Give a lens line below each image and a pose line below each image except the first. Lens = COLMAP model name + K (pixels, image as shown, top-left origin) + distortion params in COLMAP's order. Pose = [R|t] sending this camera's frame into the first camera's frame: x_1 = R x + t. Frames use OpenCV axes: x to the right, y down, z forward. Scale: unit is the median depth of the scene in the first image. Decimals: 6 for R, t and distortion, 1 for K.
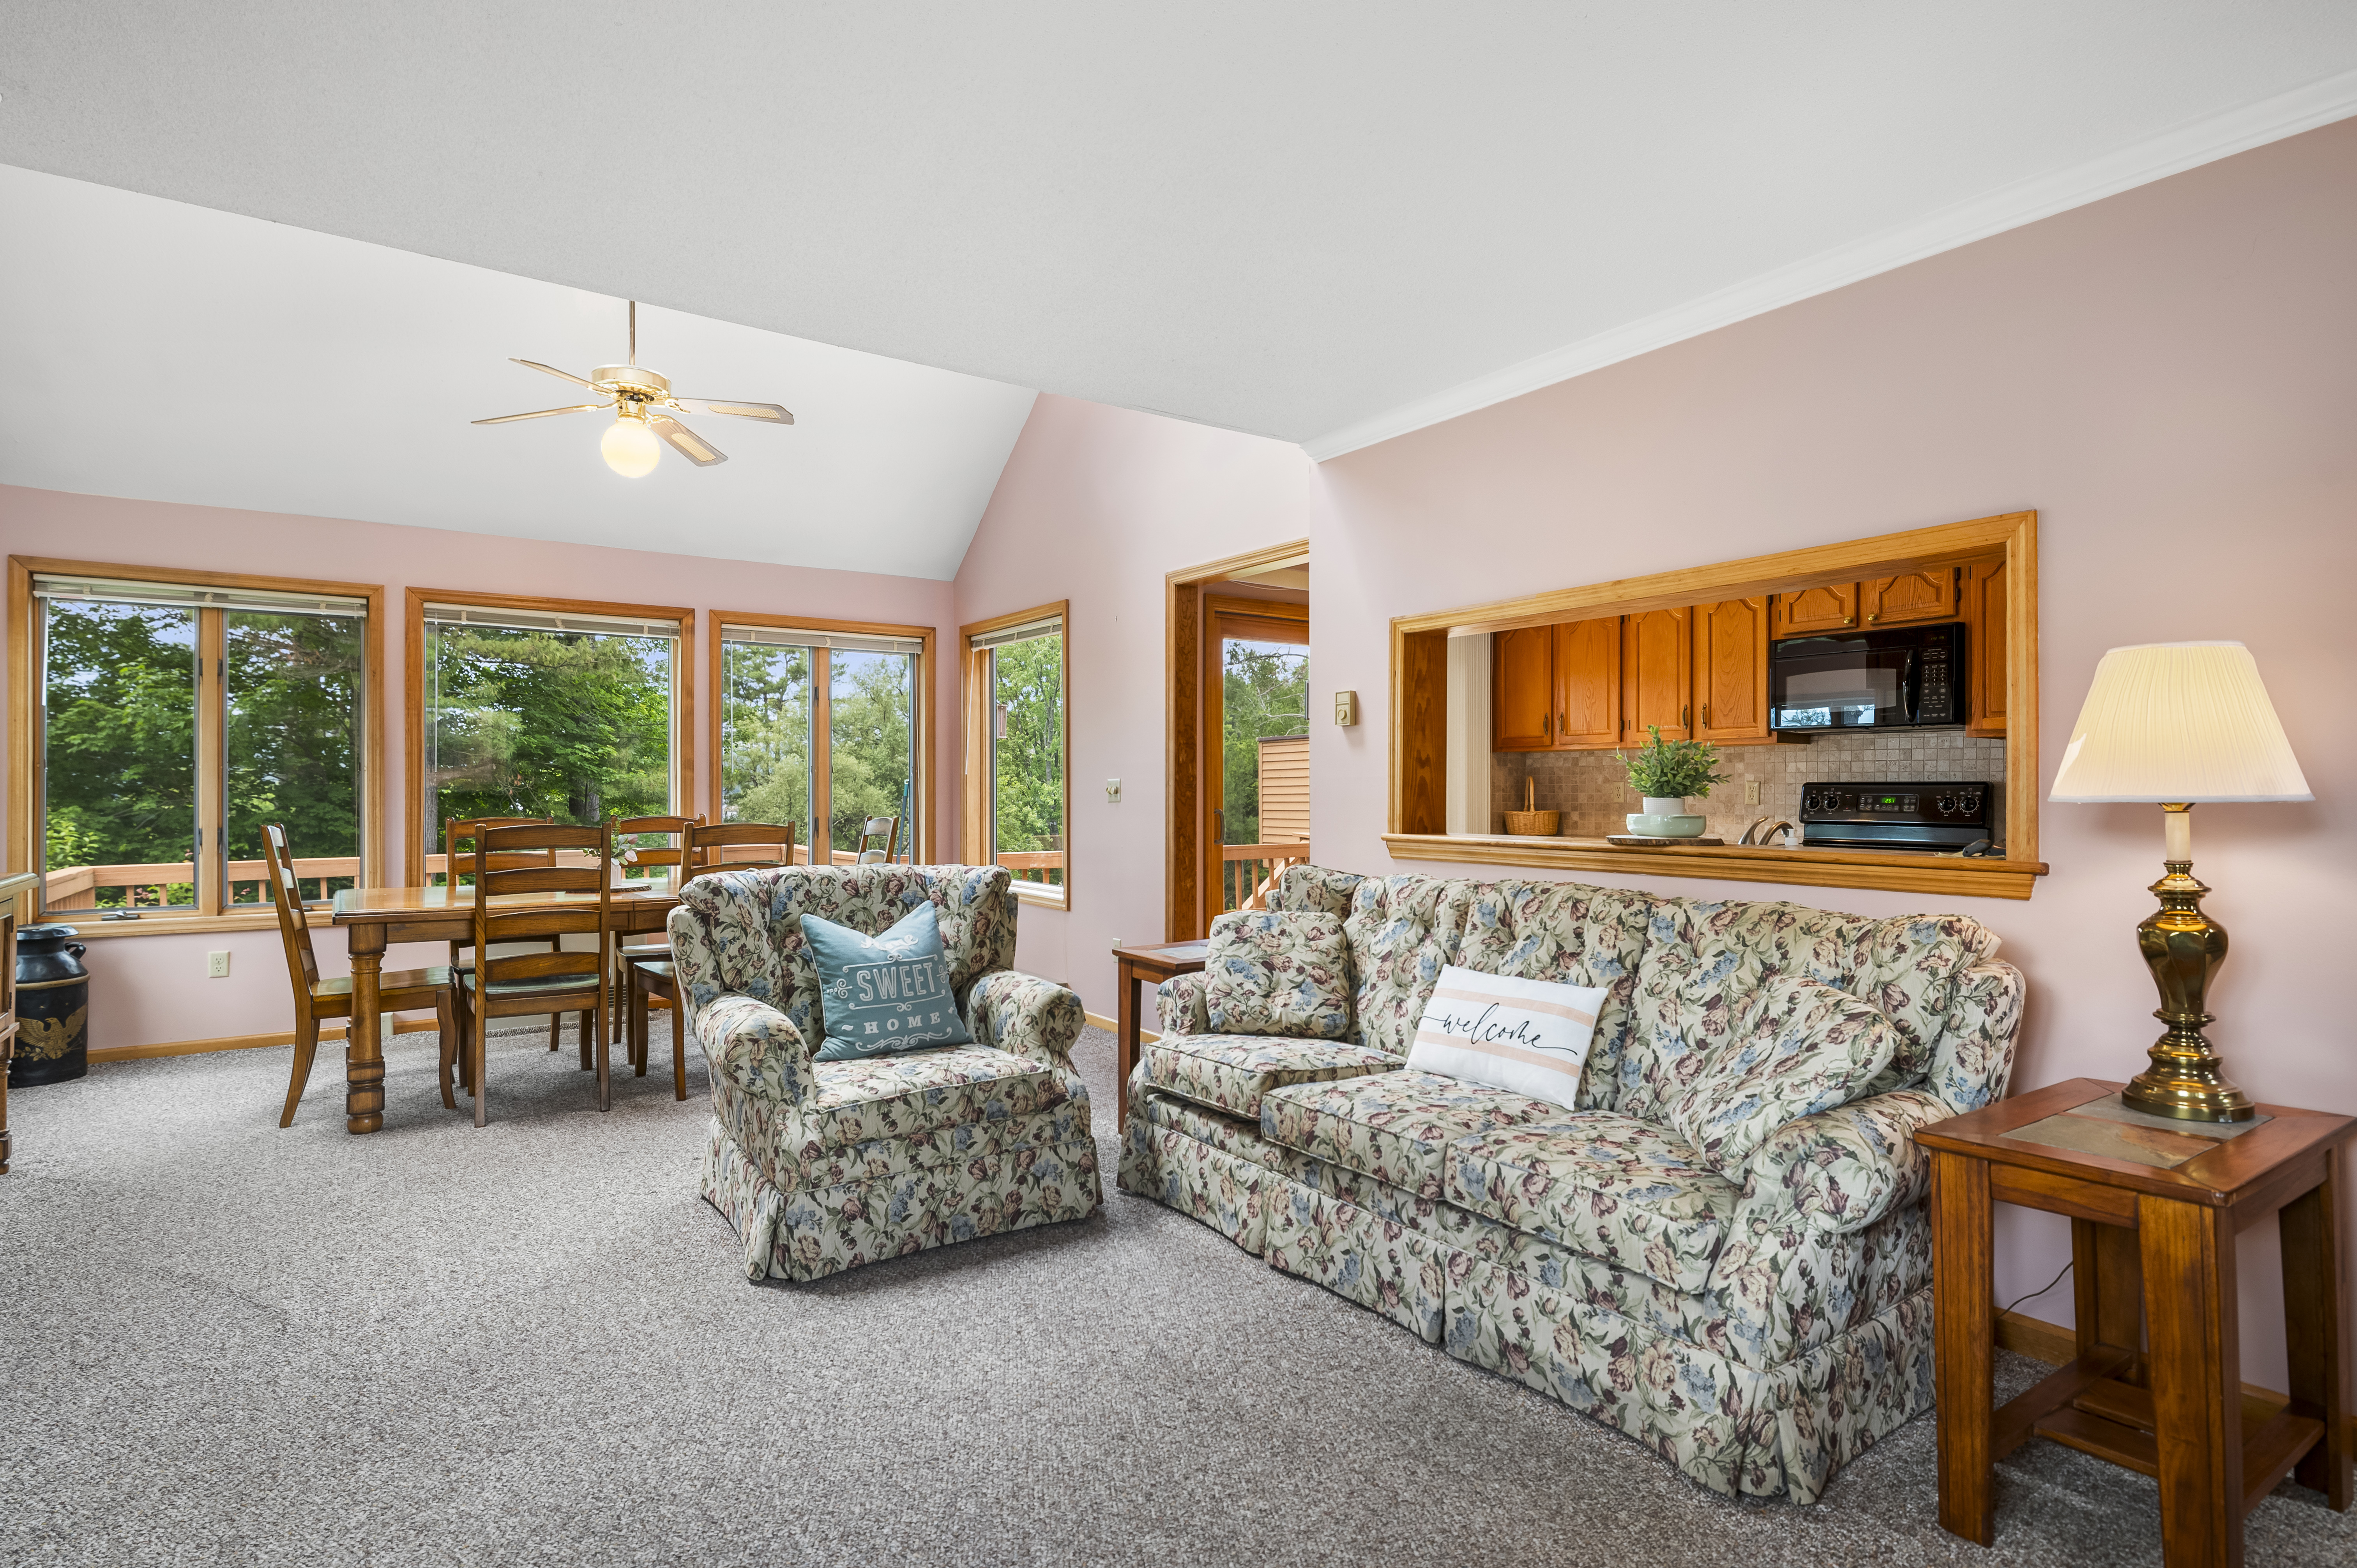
lens RADIAL K [[1233.8, 0, 1178.5], [0, 1233.8, 784.0], [0, 0, 1]] dist [-0.000019, -0.000020]
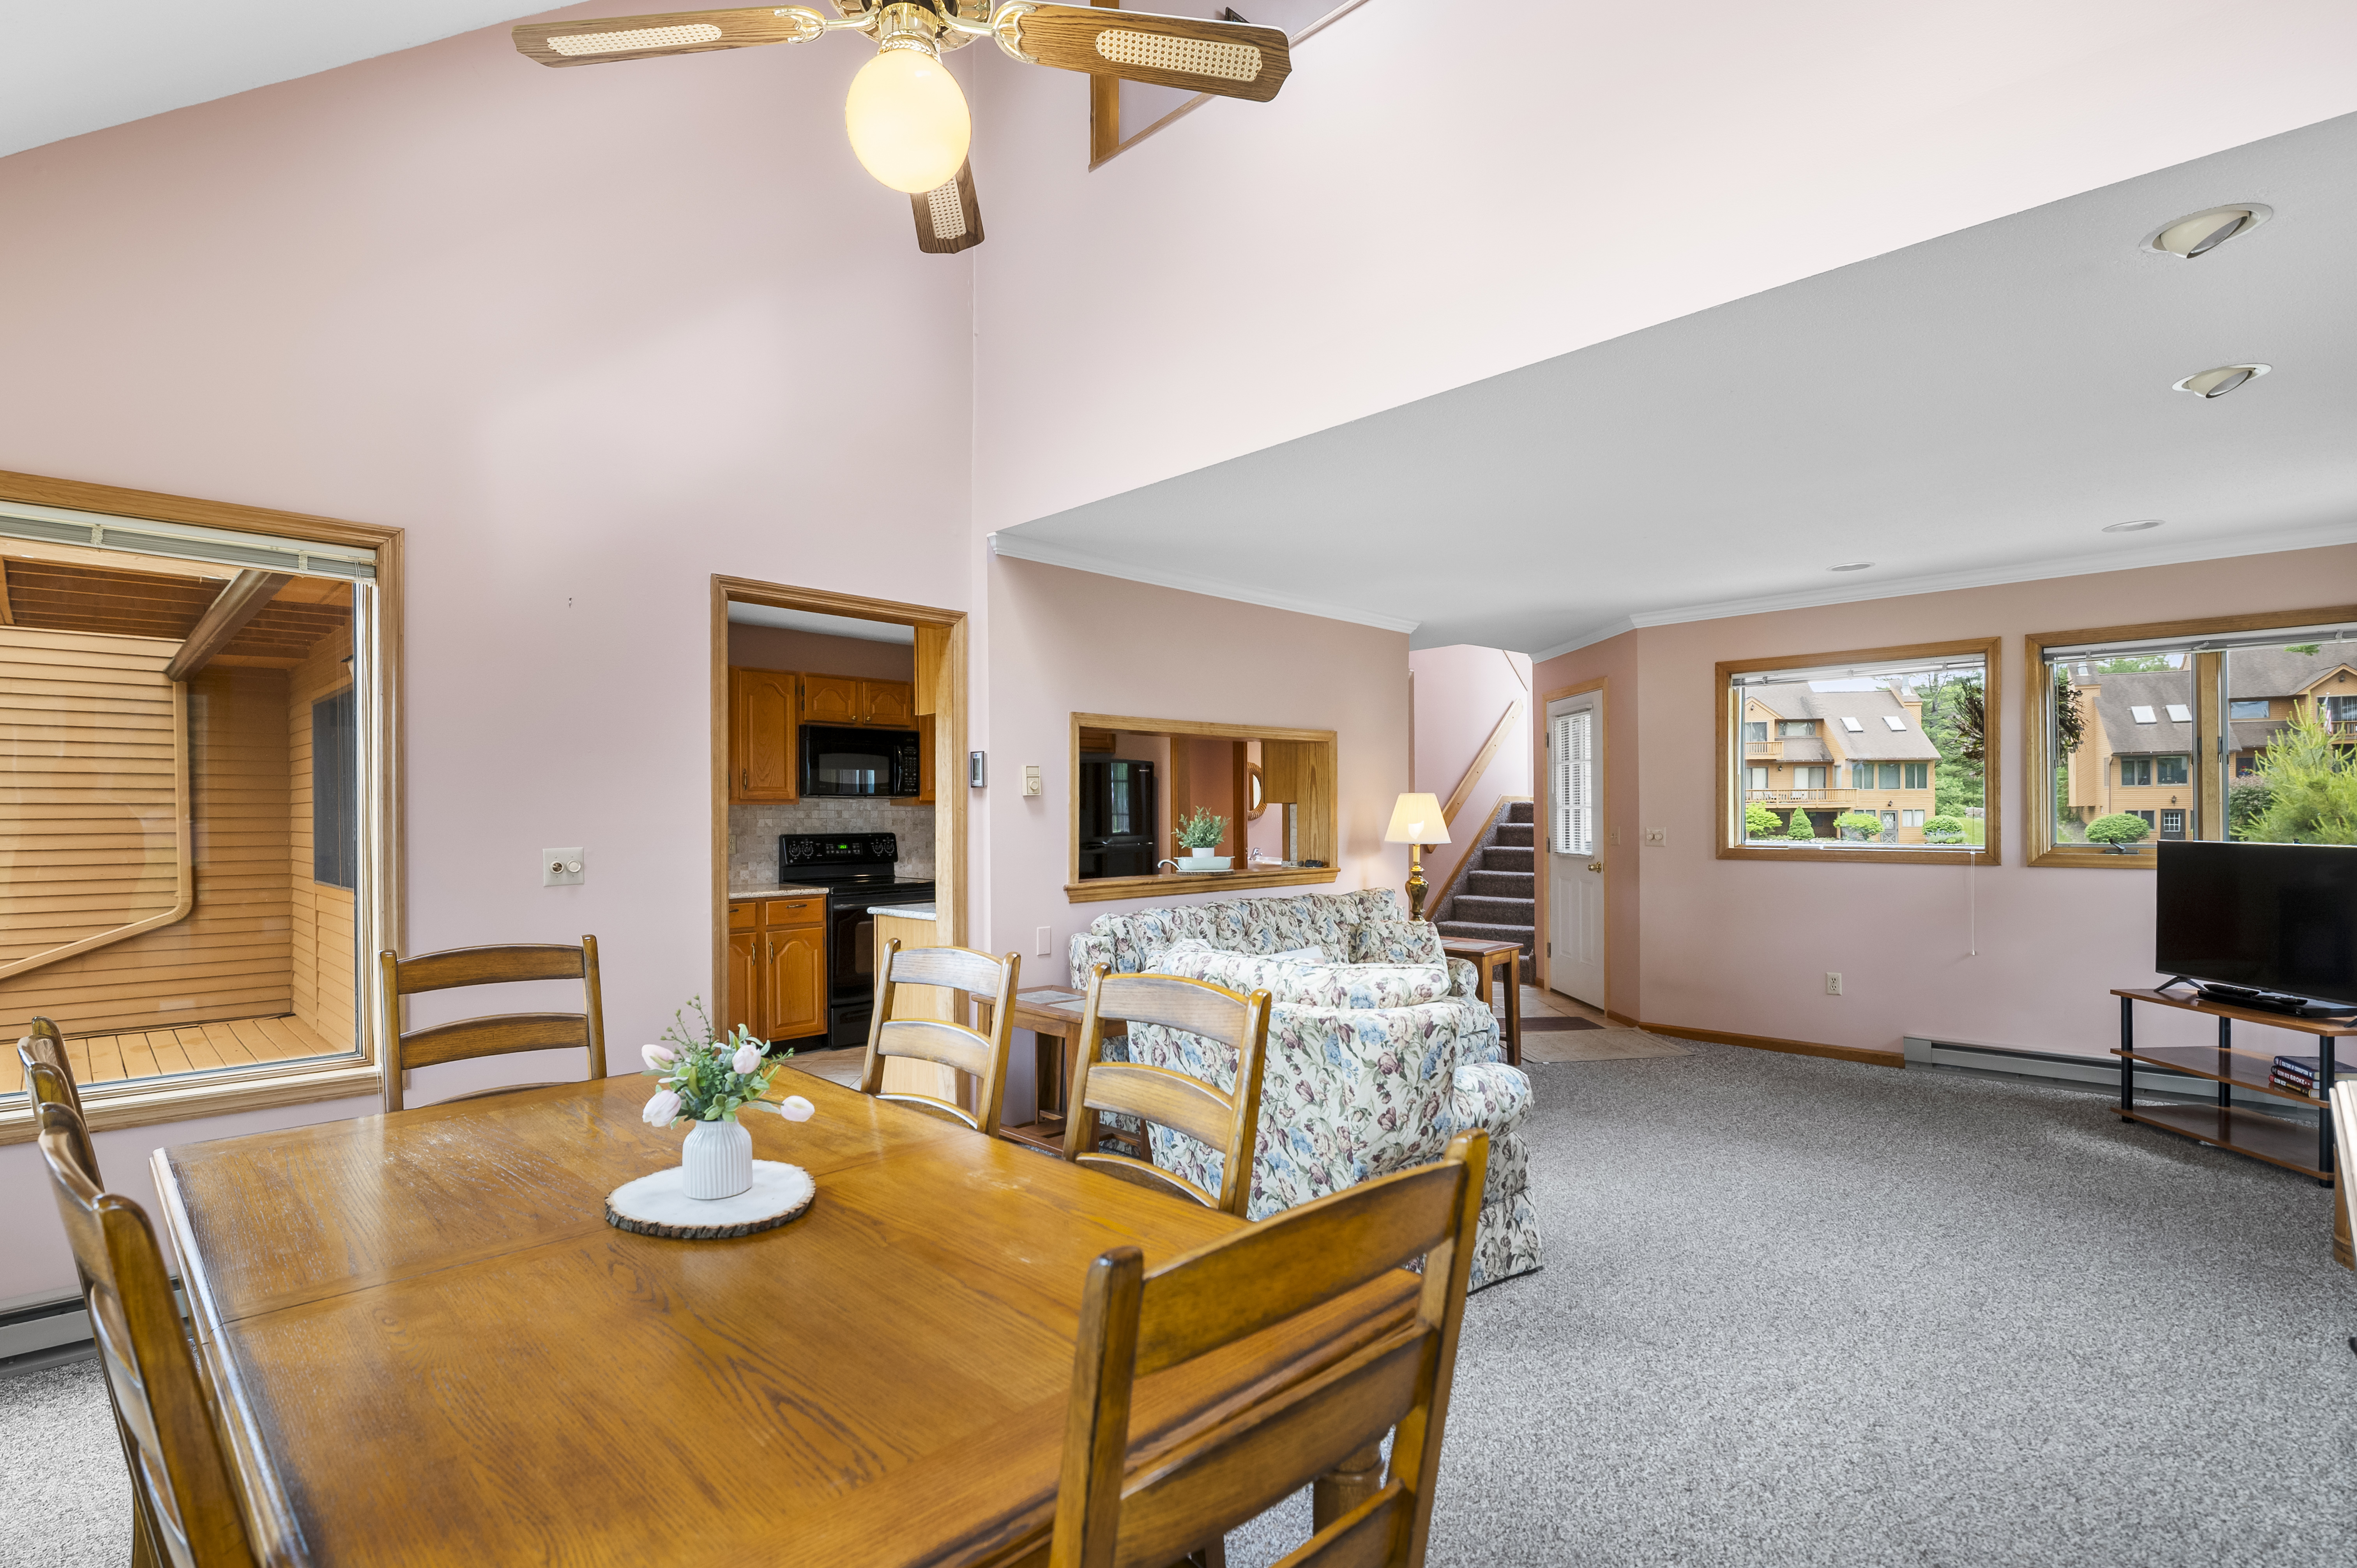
lens RADIAL K [[1133.7, 0, 1148.9], [0, 1133.7, 811.2], [0, 0, 1]] dist [-0.004568, -0.000335]
pose [[-0.151862, 0.004213, 0.988393, -0.730556], [0.003038, 0.999988, -0.003796, -0.020664], [-0.988397, 0.002427, -0.151873, 0.822278]]
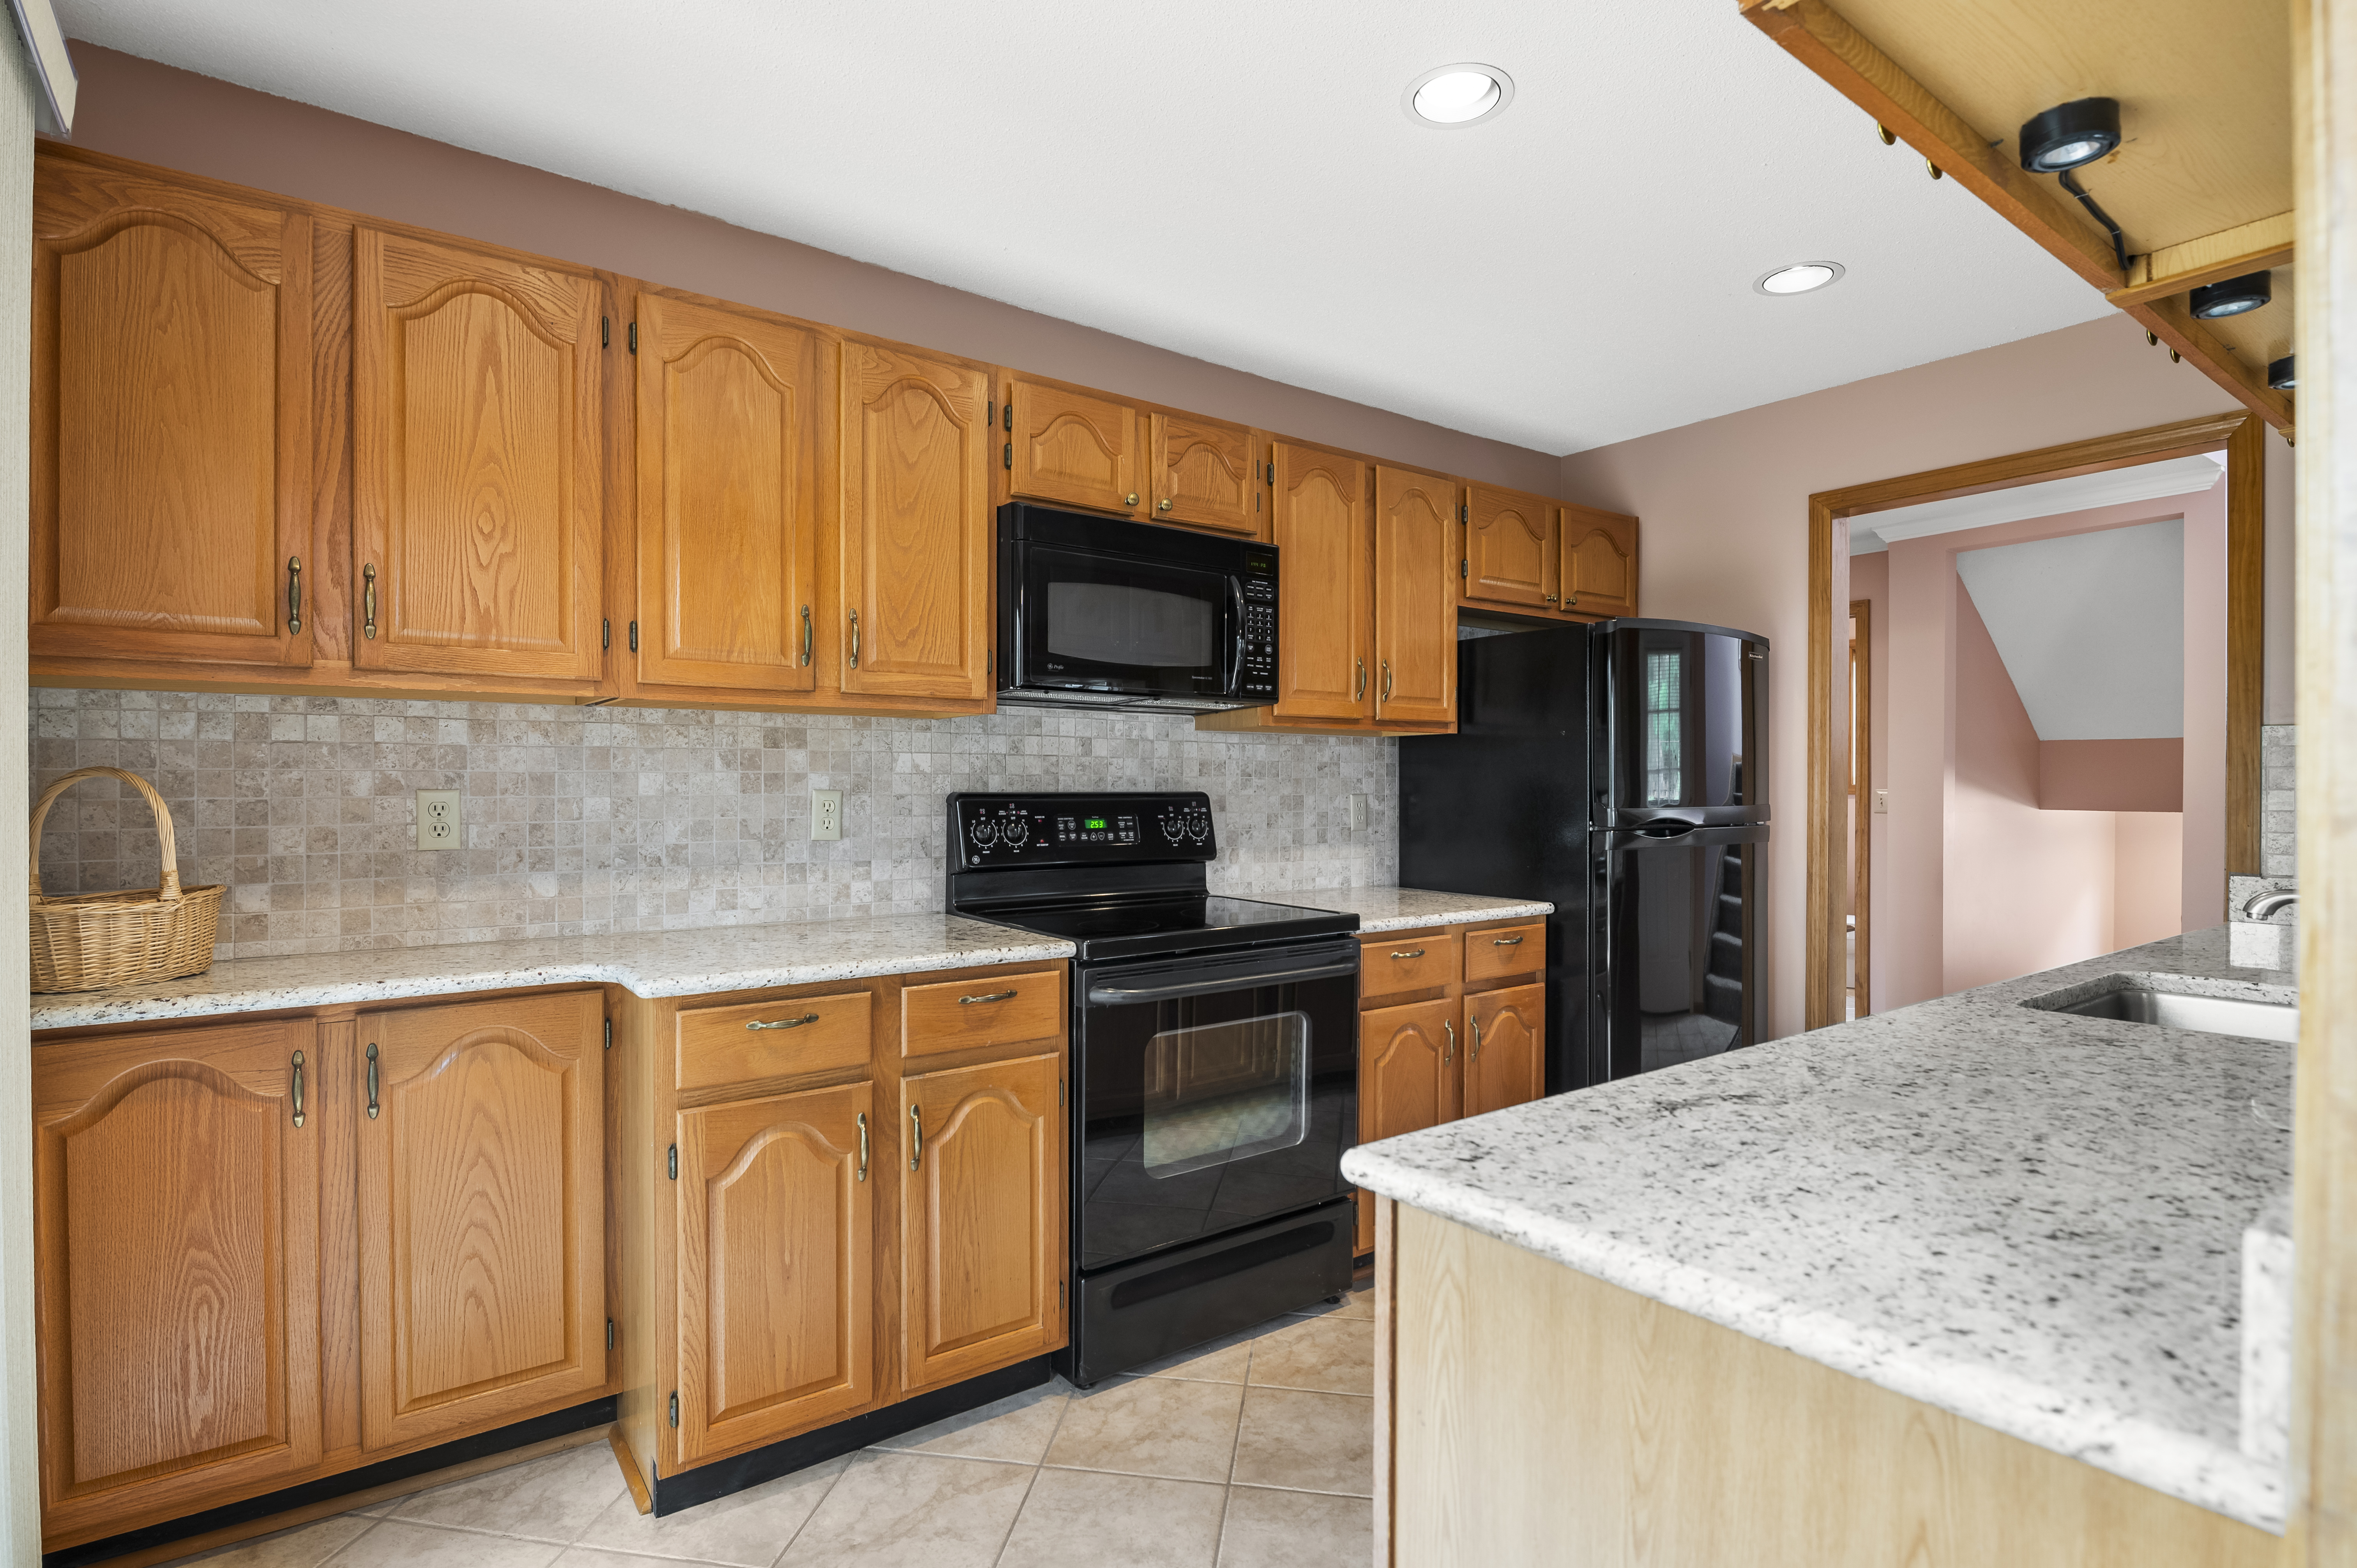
lens RADIAL K [[1166.0, 0, 1178.5], [0, 1166.0, 784.0], [0, 0, 1]] dist [-0.001819, -0.000264]
pose [[-0.016738, -0.001871, 0.999858, 0.022172], [-0.006585, 0.999977, 0.001761, -0.006740], [-0.999838, -0.006555, -0.016750, 0.937463]]
